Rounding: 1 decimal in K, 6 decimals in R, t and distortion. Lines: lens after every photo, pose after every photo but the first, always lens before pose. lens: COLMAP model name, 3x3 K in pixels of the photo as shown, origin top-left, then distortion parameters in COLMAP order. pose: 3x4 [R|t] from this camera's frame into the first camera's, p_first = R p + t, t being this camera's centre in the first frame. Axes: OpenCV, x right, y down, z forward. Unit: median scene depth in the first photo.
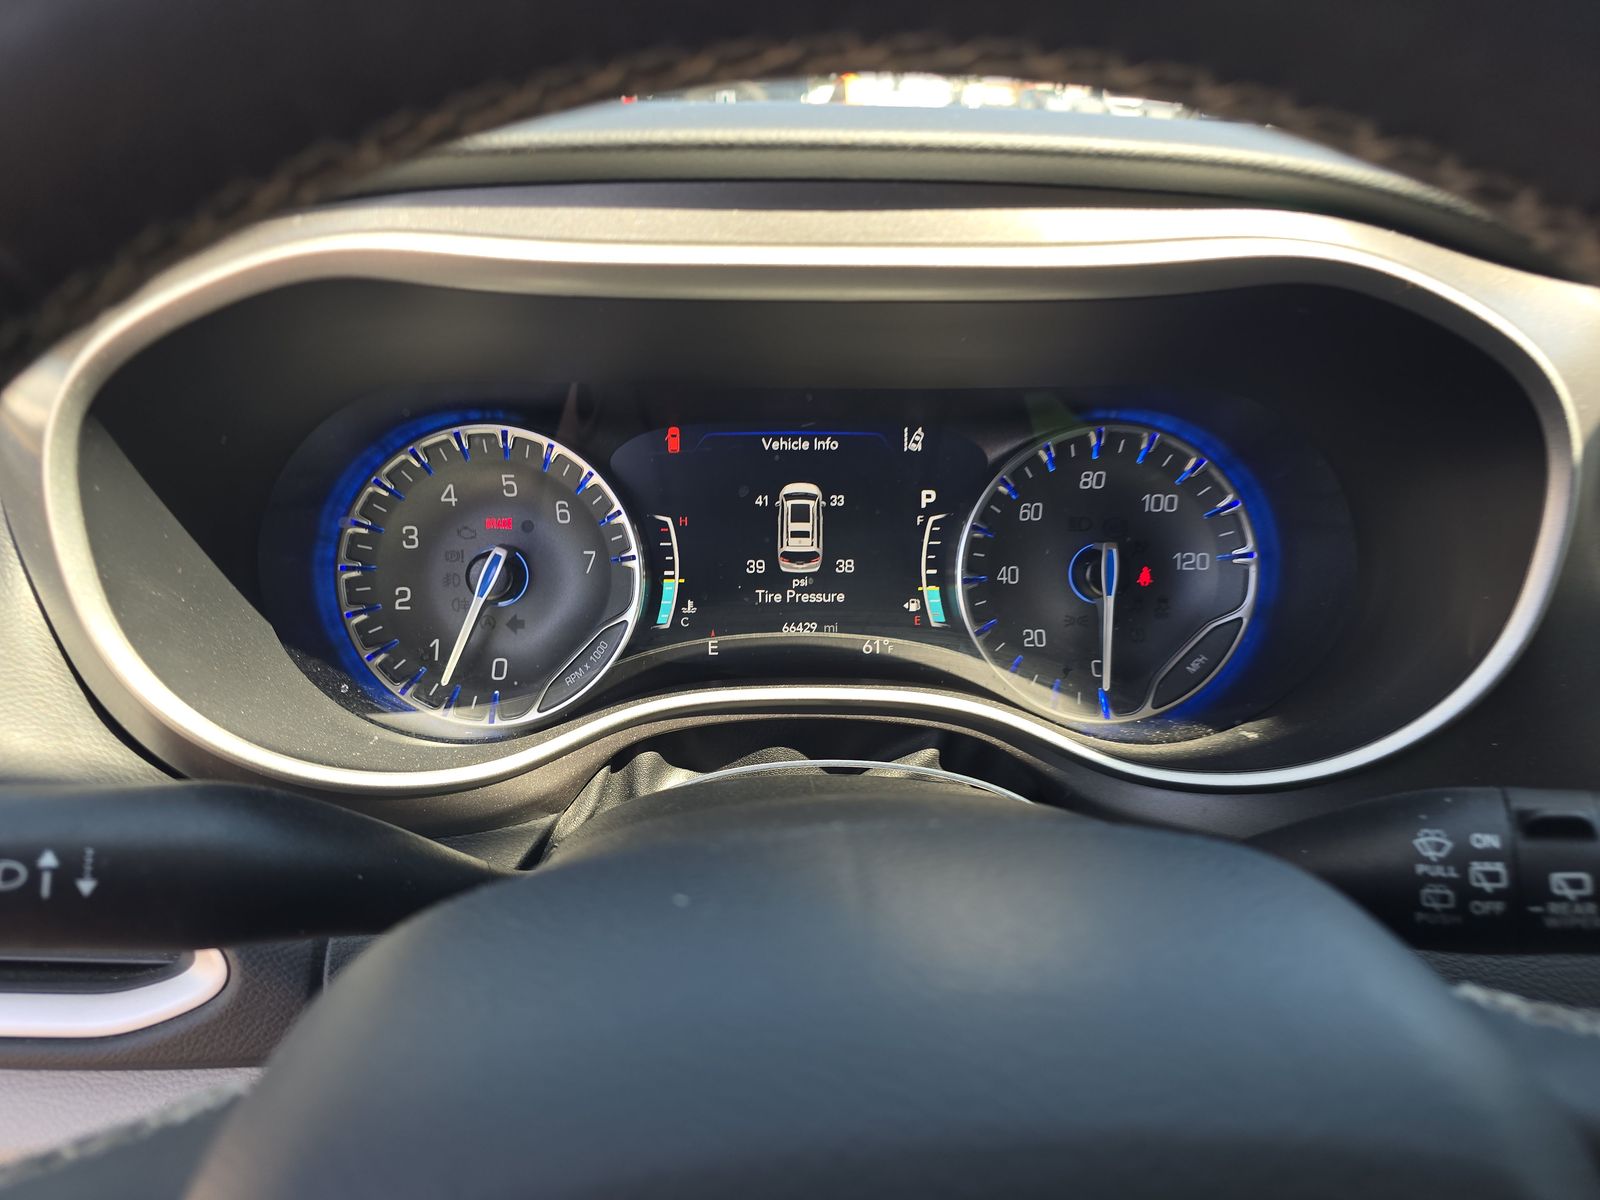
lens RADIAL K [[1077.2, 0, 789.9], [0, 1077.2, 587.7], [0, 0, 1]] dist [0.037054, -0.035735]
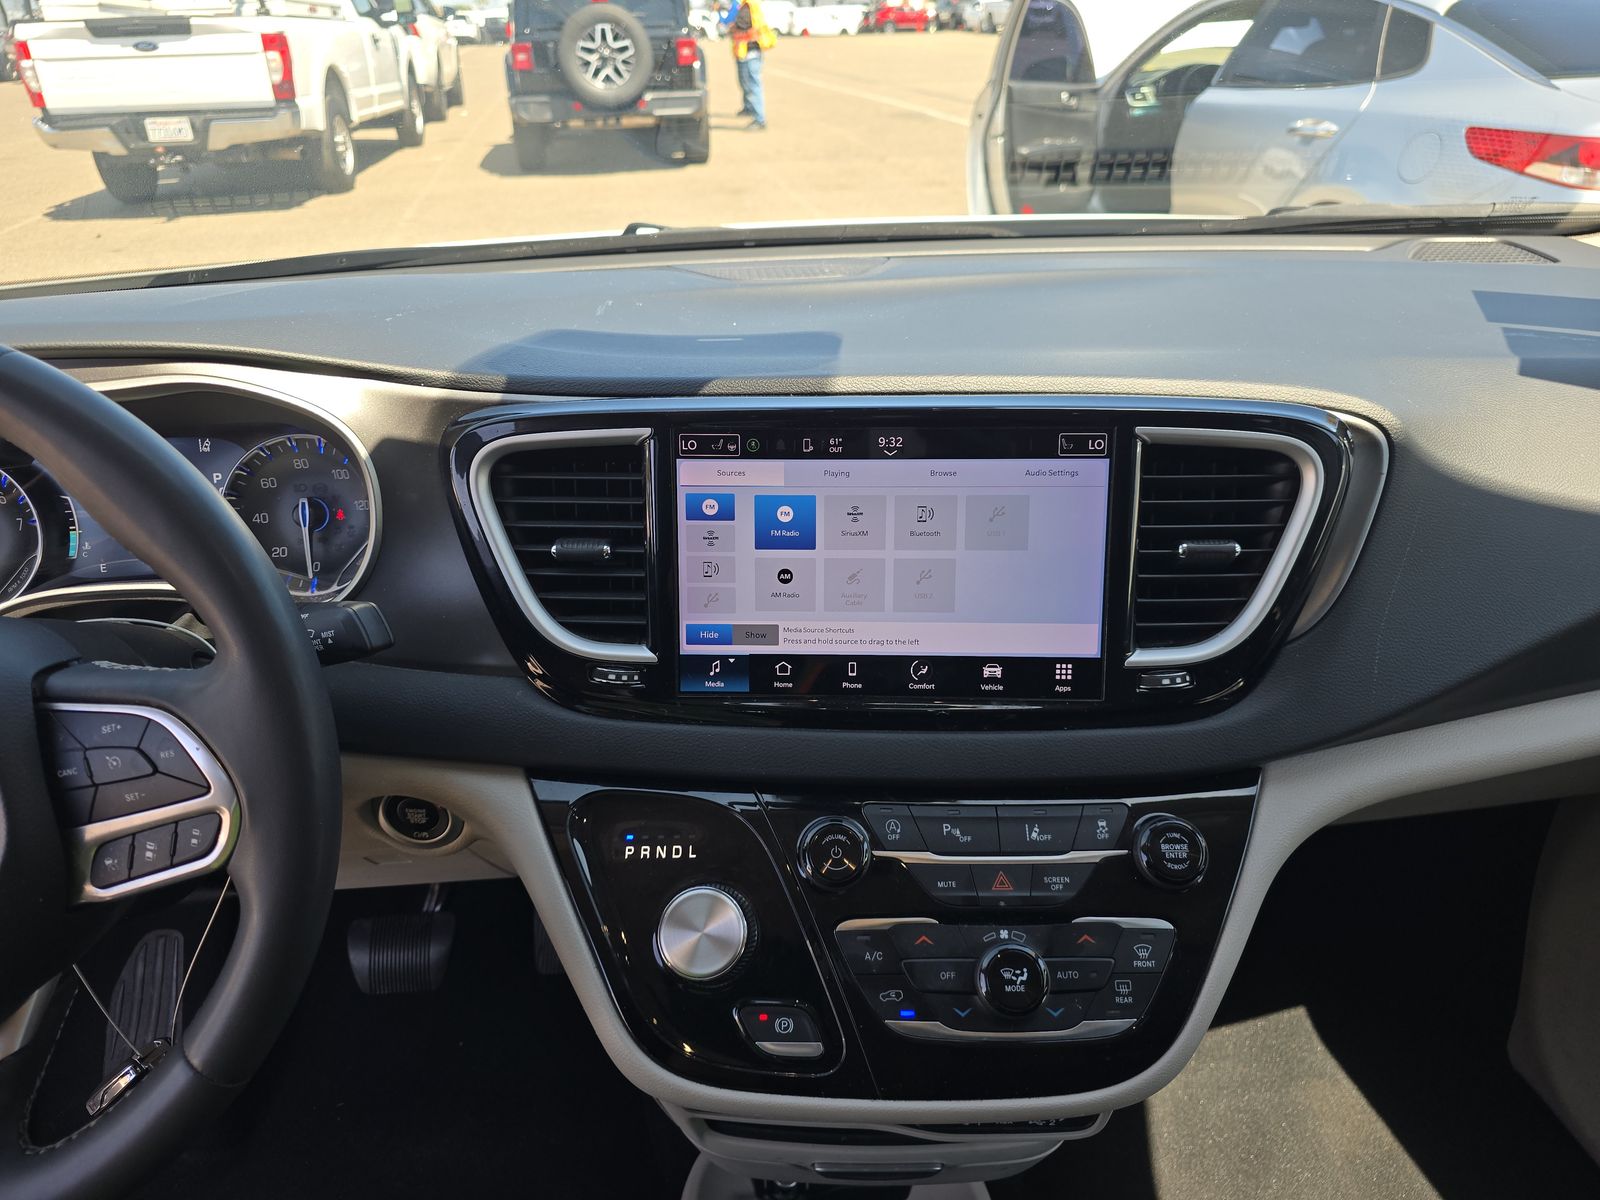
lens RADIAL K [[1077.2, 0, 789.9], [0, 1077.2, 587.7], [0, 0, 1]] dist [0.037054, -0.035735]
pose [[0.997536, -0.058665, 0.038481, 1.021542], [0.055981, 0.996149, 0.067472, 0.031570], [-0.042291, -0.065152, 0.996979, -0.876040]]
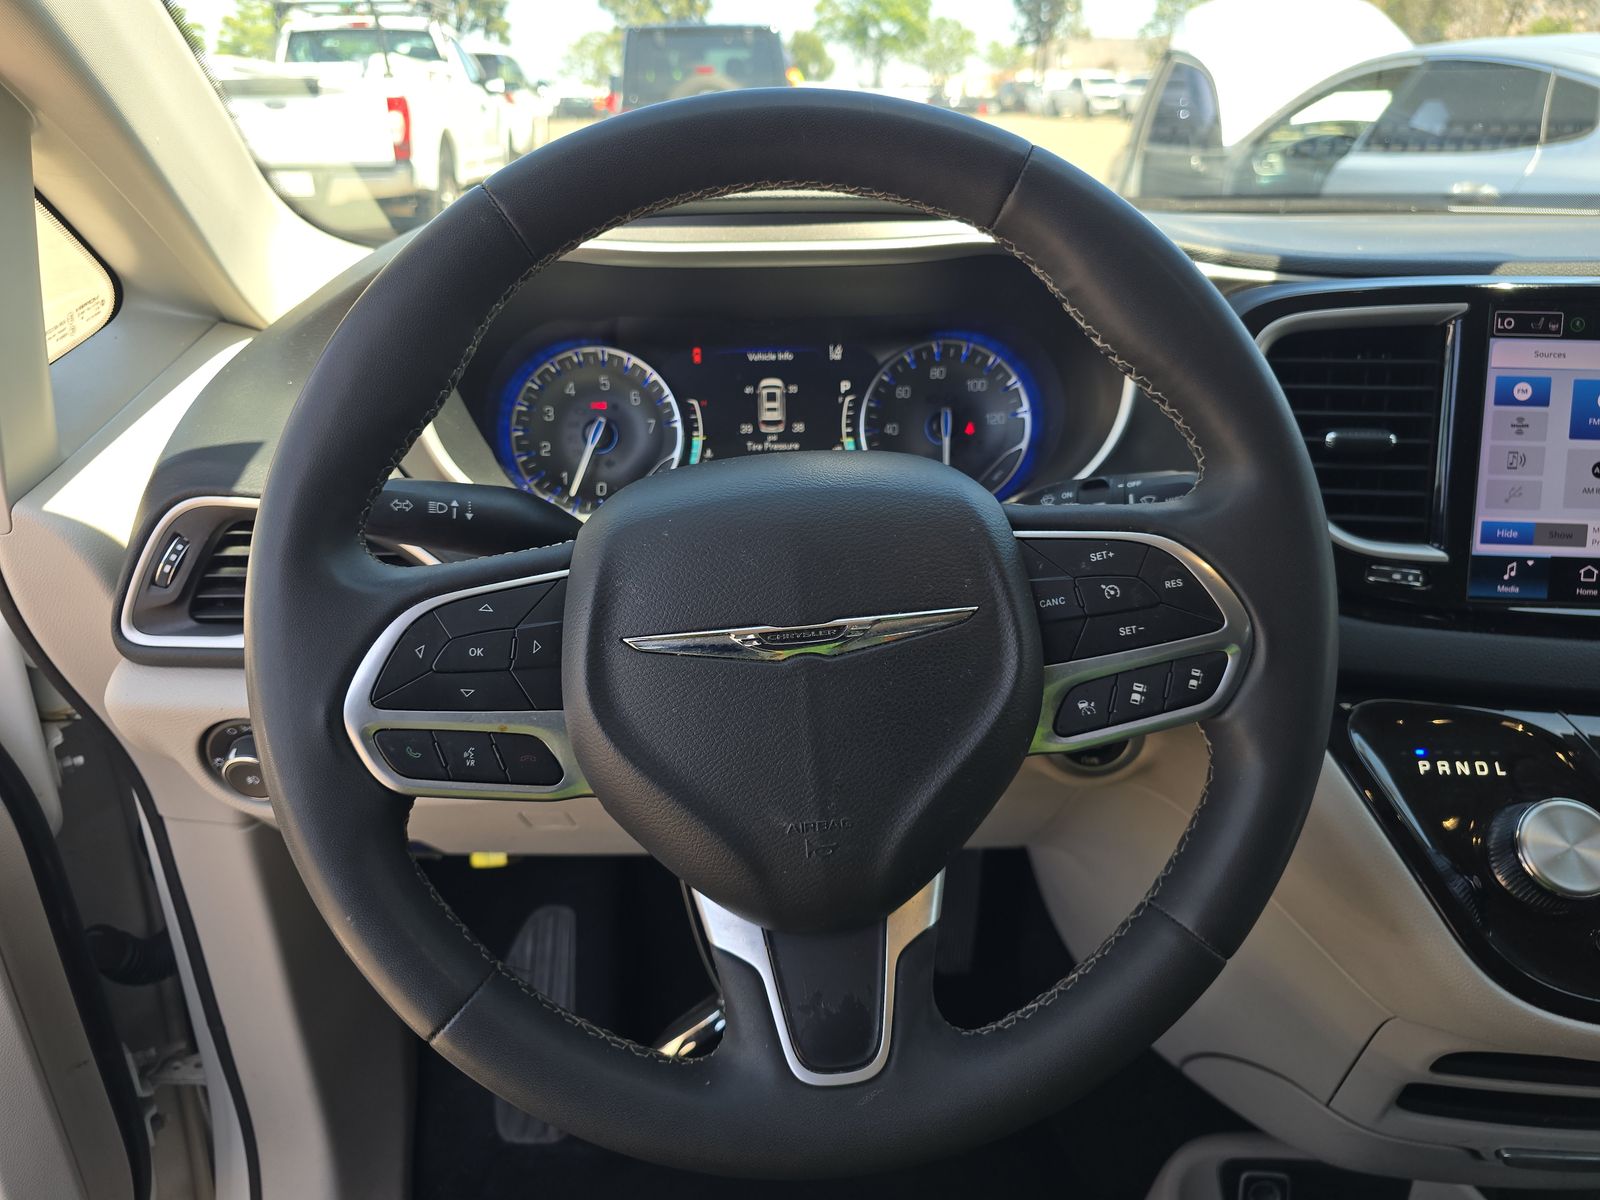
lens RADIAL K [[1082.5, 0, 800.0], [0, 1082.5, 600.0], [0, 0, 1]] dist [0.019946, -0.001135]
pose [[0.999611, -0.025218, 0.011882, 0.027124], [0.025085, 0.999622, 0.011255, 0.242162], [-0.012161, -0.010953, 0.999866, -0.755116]]
